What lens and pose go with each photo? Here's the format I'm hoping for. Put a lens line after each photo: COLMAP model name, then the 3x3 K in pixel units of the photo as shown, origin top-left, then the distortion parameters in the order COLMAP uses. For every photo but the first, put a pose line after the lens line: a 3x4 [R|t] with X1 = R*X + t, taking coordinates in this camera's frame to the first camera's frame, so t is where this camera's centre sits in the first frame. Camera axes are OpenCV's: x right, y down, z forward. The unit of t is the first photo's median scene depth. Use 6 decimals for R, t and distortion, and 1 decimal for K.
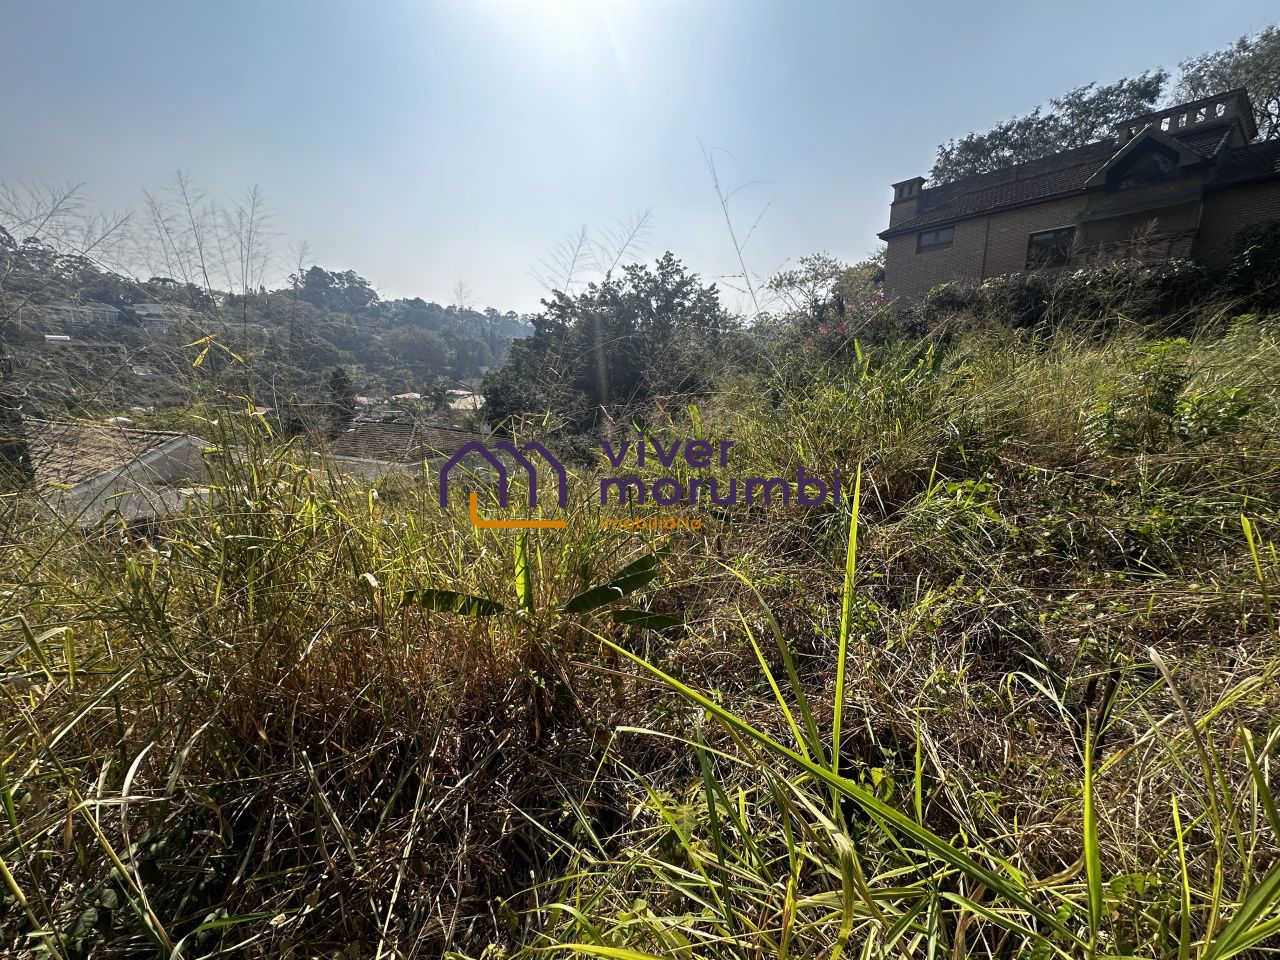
lens RADIAL K [[509.0, 0, 636.4], [0, 509.0, 477.7], [0, 0, 1]] dist [-0.008617, 0.001215]
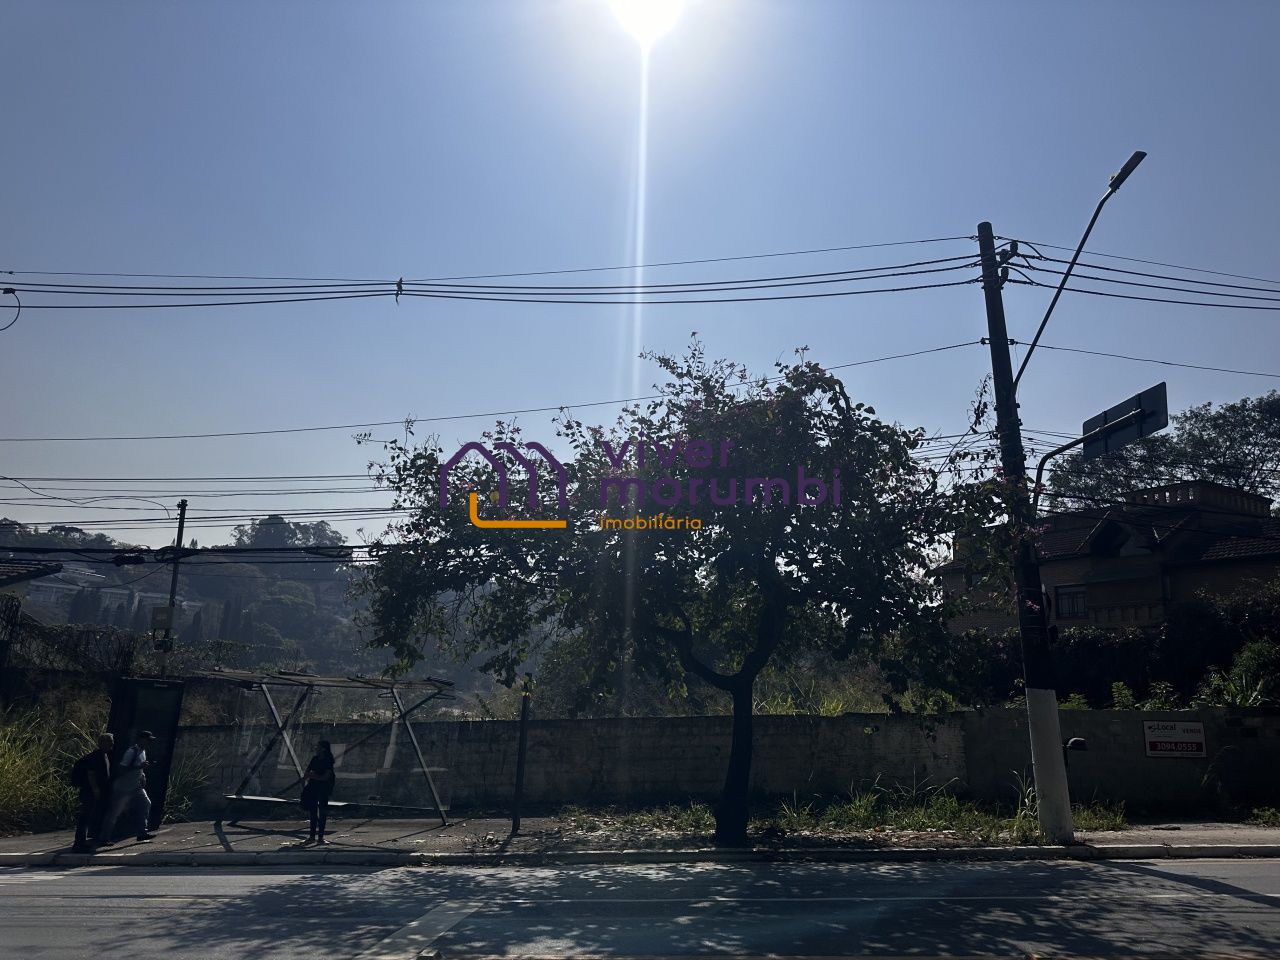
lens RADIAL K [[952.1, 0, 636.6], [0, 952.1, 484.2], [0, 0, 1]] dist [-0.005043, -0.002950]
pose [[0.989791, 0.017013, -0.141508, 0.081885], [-0.072860, 0.913715, -0.399771, 0.063518], [0.122497, 0.406000, 0.905626, -0.367211]]
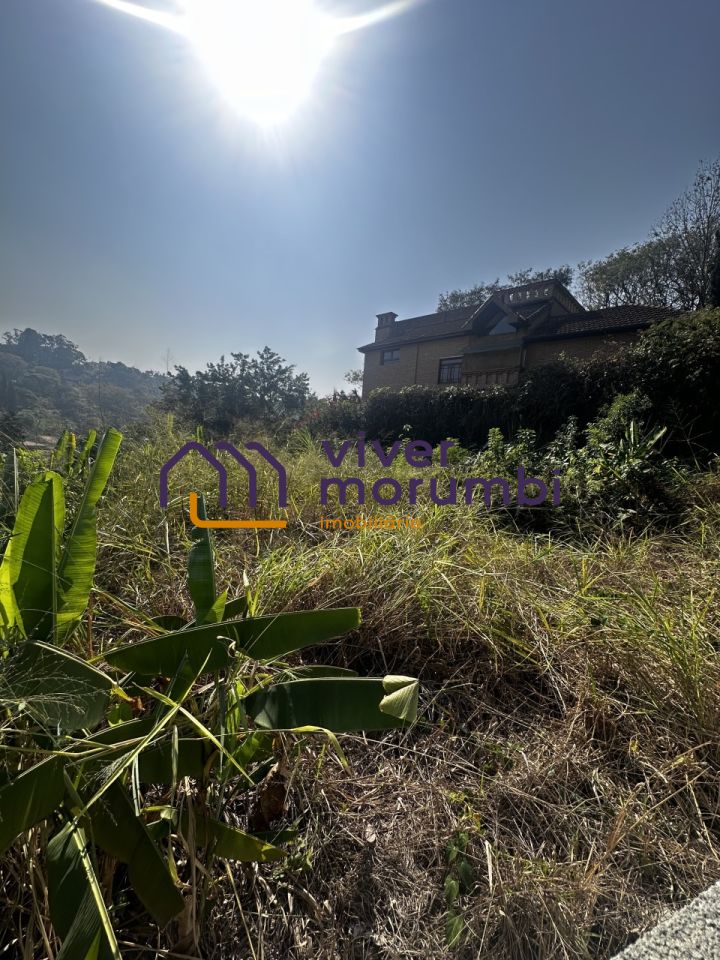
lens RADIAL K [[381.7, 0, 362.9], [0, 381.7, 477.3], [0, 0, 1]] dist [-0.008617, 0.001215]
pose [[0.986998, 0.061468, 0.148512, 0.170358], [-0.047002, 0.993974, -0.099029, -0.017501], [-0.153704, 0.090761, 0.983940, 0.011746]]
